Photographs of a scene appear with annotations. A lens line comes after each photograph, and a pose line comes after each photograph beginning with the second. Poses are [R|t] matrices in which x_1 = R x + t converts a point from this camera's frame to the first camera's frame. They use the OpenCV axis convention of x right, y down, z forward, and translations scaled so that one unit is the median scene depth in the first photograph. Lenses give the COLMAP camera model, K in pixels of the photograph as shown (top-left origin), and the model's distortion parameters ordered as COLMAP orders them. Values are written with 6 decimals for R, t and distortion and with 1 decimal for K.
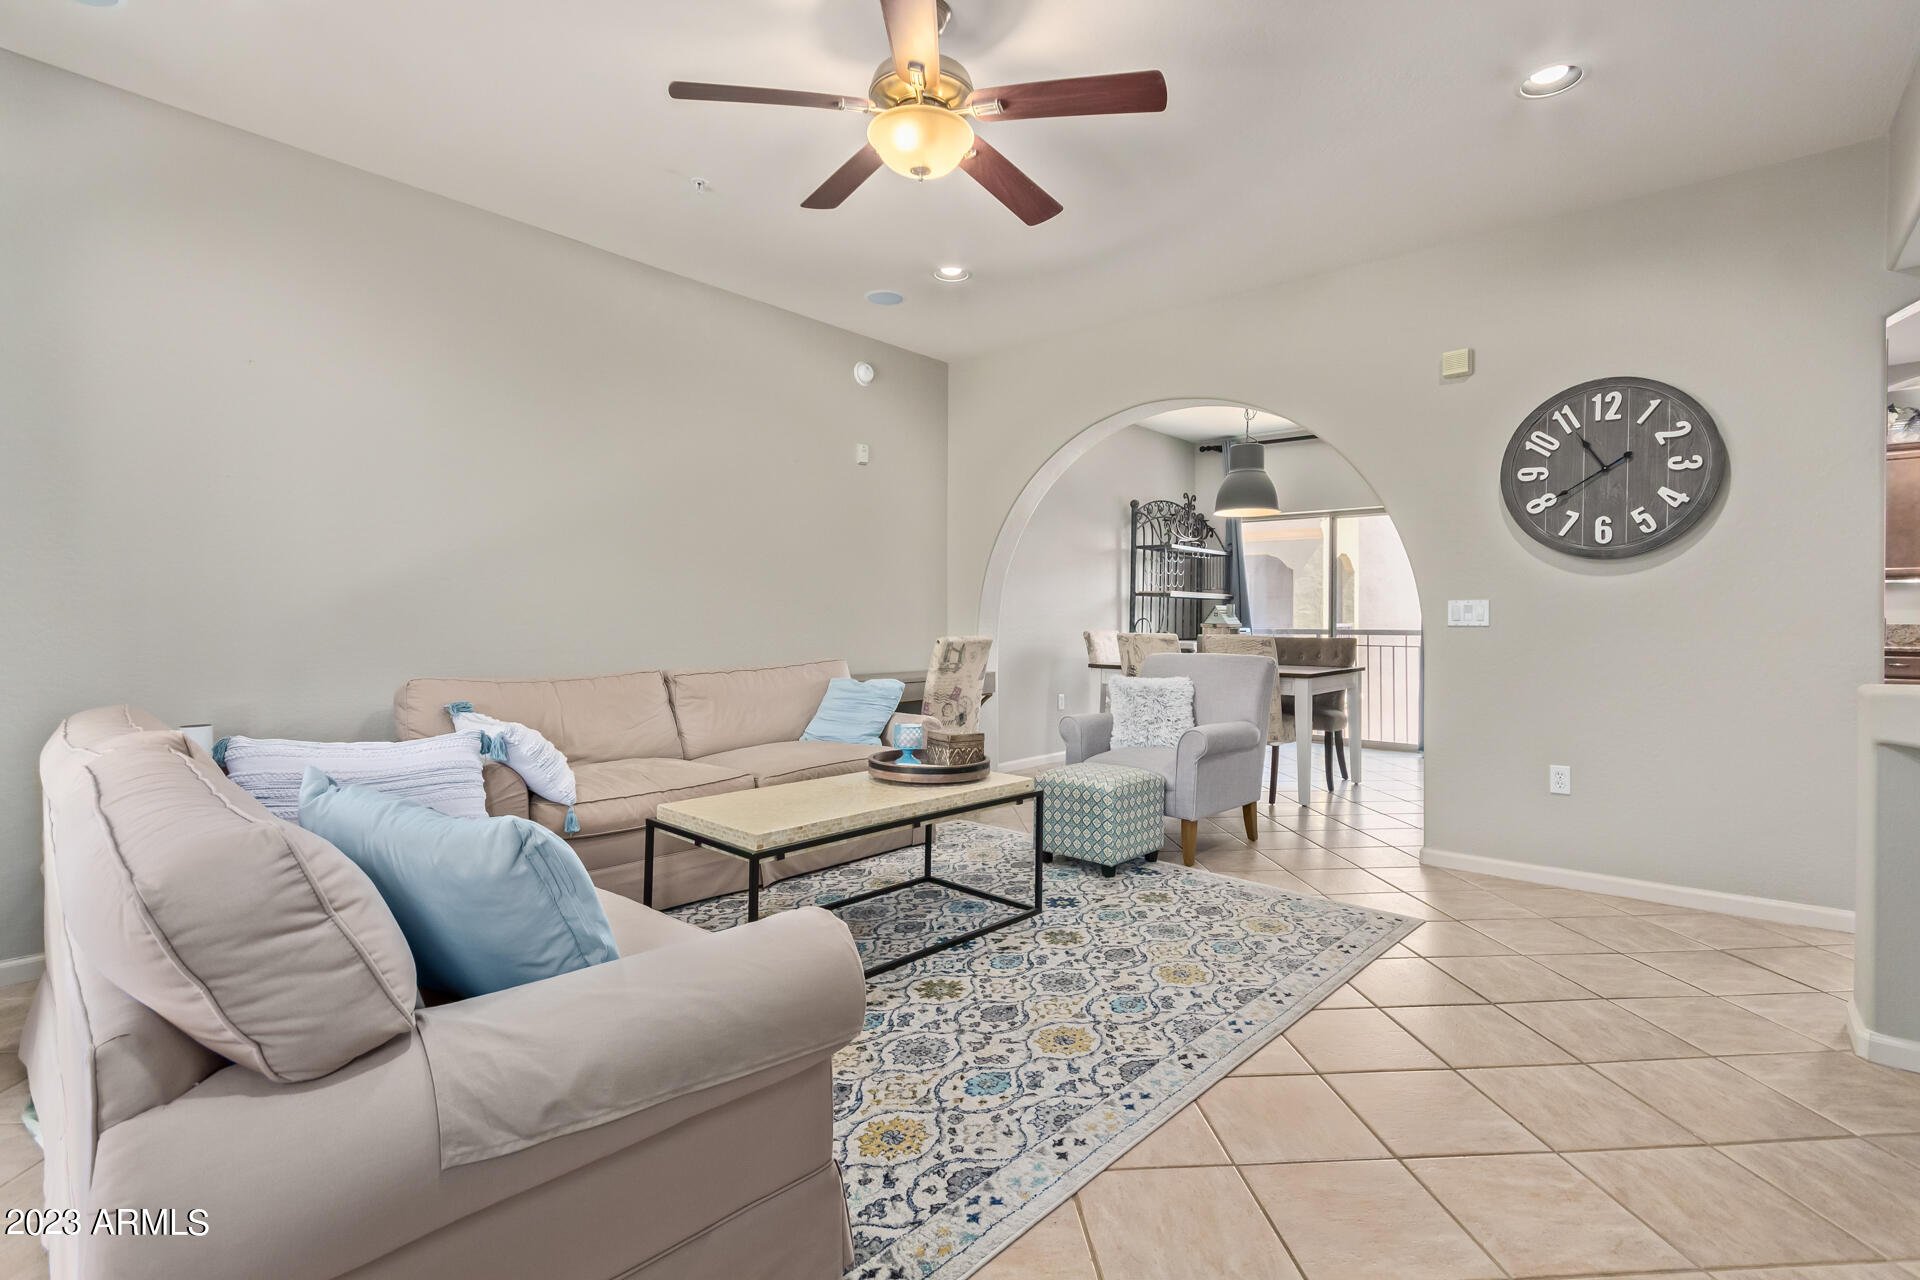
lens RADIAL K [[886.7, 0, 967.1], [0, 886.7, 623.6], [0, 0, 1]] dist [0.009027, -0.000386]
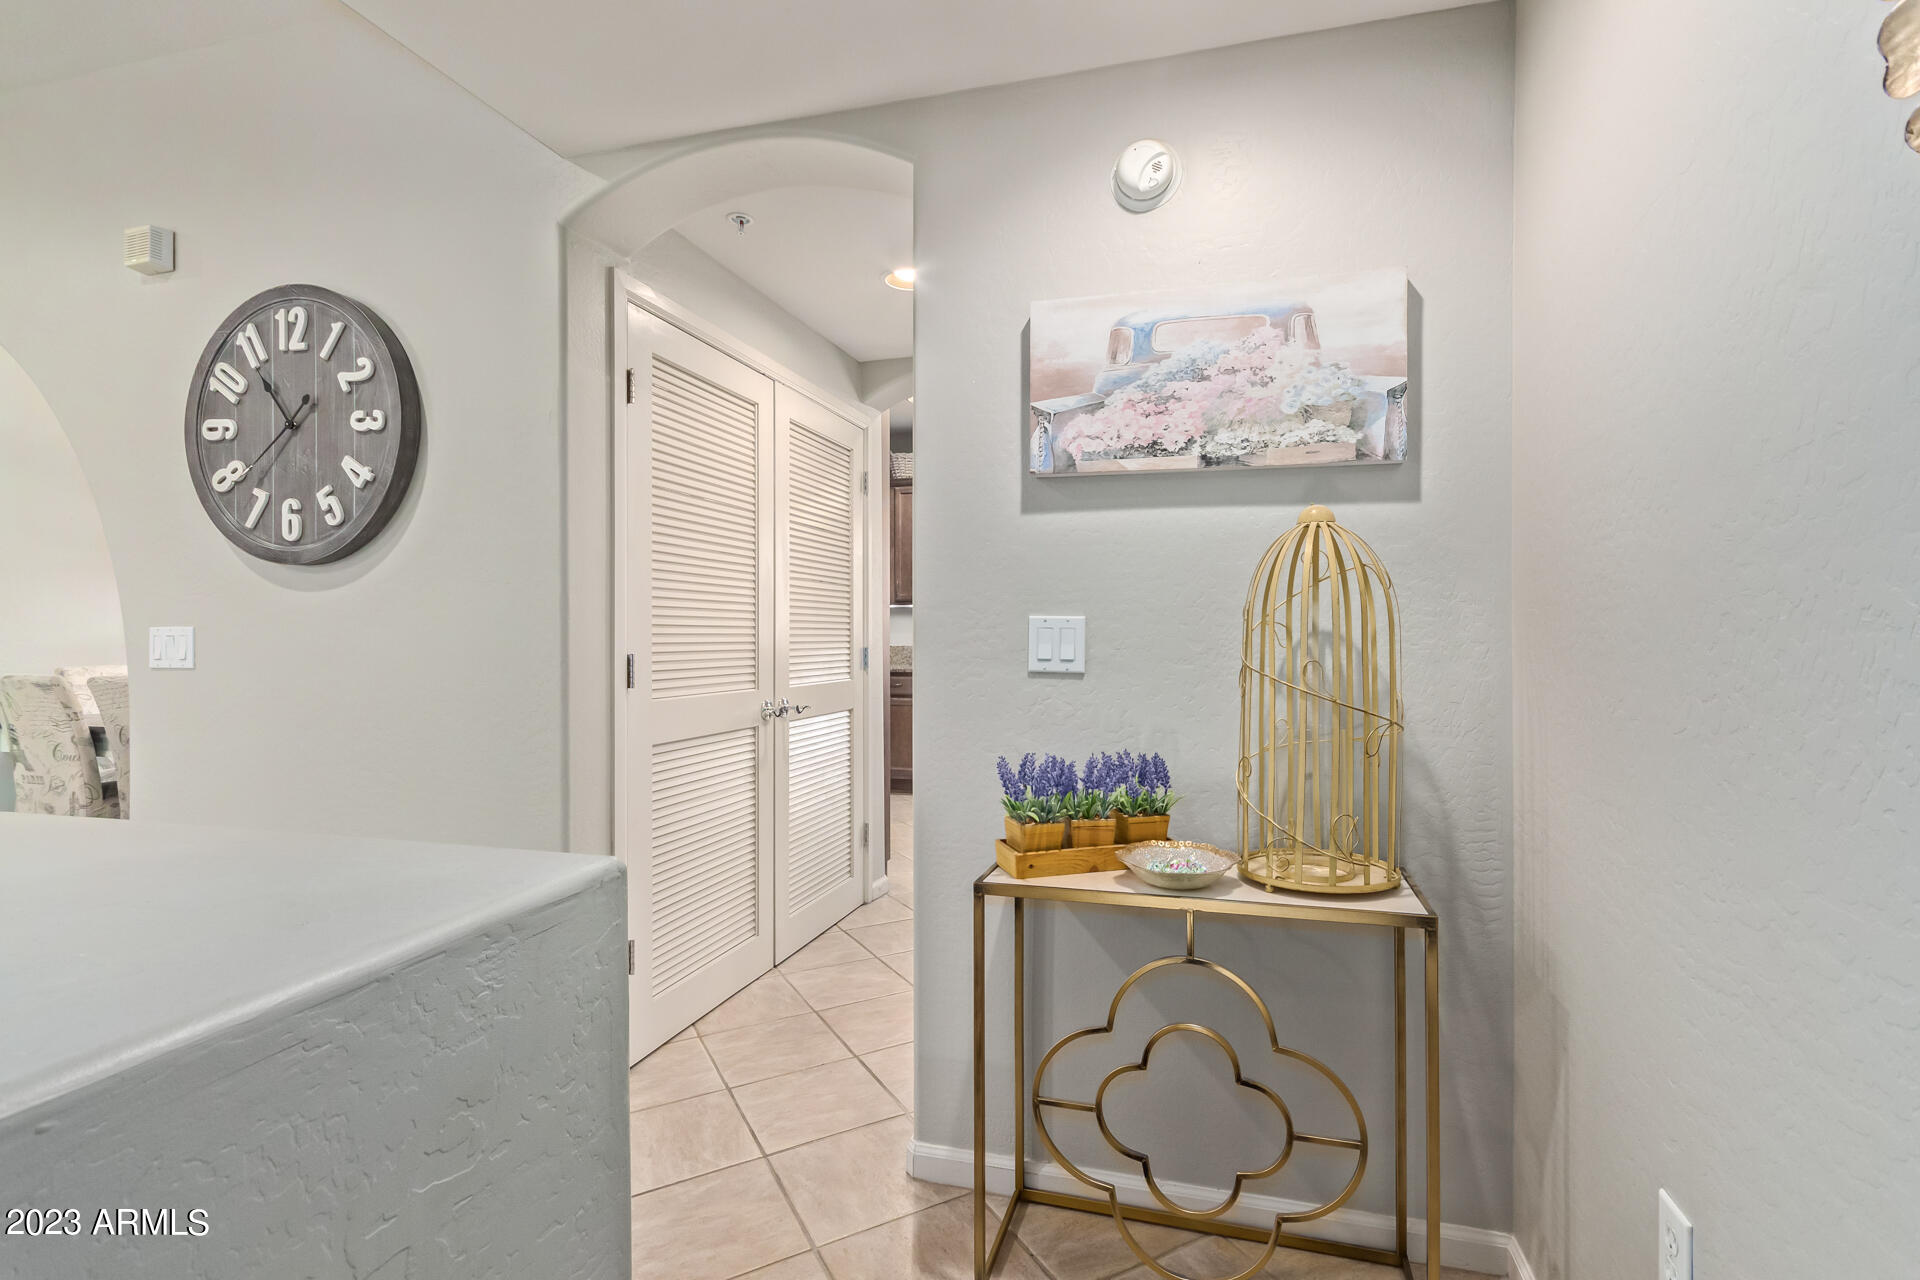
lens RADIAL K [[886.7, 0, 955.1], [0, 886.7, 634.9], [0, 0, 1]] dist [0.009027, -0.000386]
pose [[0.907566, -0.002607, 0.419902, 0.893900], [0.006416, 0.999950, -0.007657, -0.013675], [-0.419861, 0.009643, 0.907537, 0.214166]]
